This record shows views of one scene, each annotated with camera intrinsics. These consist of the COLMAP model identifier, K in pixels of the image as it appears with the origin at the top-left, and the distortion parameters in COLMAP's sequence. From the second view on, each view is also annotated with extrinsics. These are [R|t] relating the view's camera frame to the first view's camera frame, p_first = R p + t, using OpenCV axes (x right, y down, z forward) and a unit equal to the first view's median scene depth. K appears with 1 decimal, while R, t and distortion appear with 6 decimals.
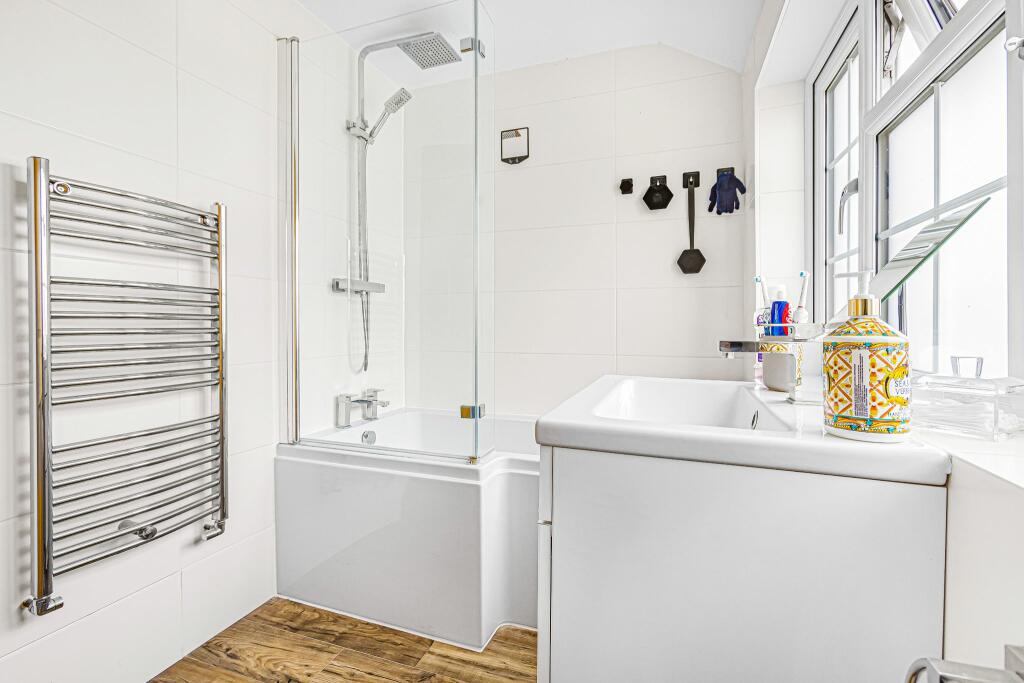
lens RADIAL K [[462.5, 0, 517.4], [0, 462.5, 332.2], [0, 0, 1]] dist [0.001389, 0.001706]
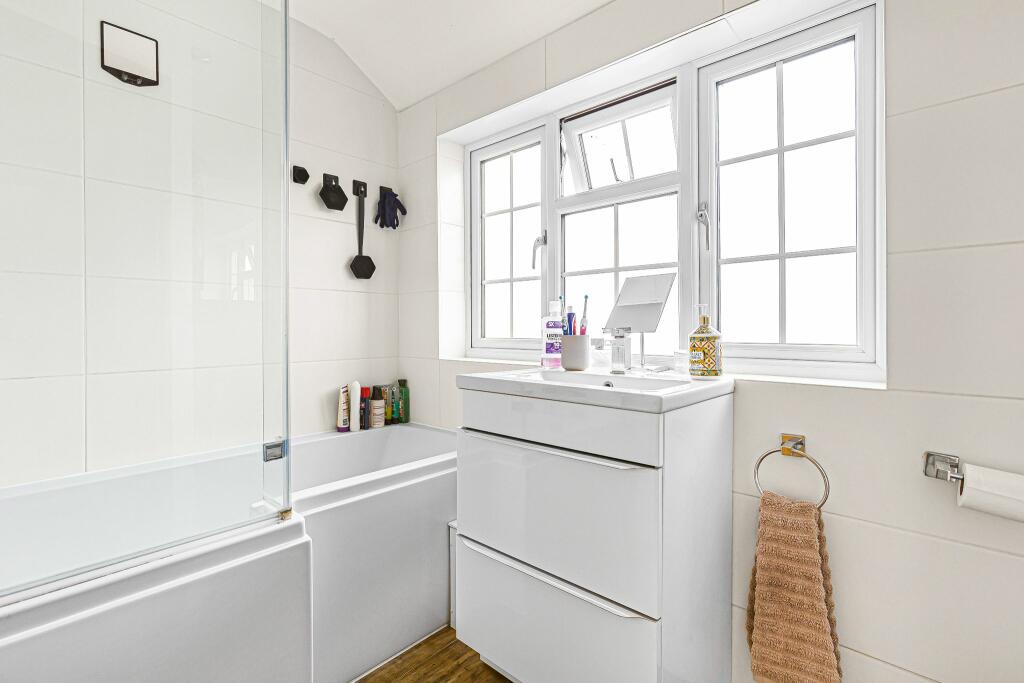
lens RADIAL K [[462.5, 0, 516.8], [0, 462.5, 334.1], [0, 0, 1]] dist [0.001389, 0.001706]
pose [[0.386717, -0.019294, 0.921996, -0.461950], [0.016778, 0.999763, 0.013884, -0.009901], [-0.922046, 0.010100, 0.386949, 0.275388]]
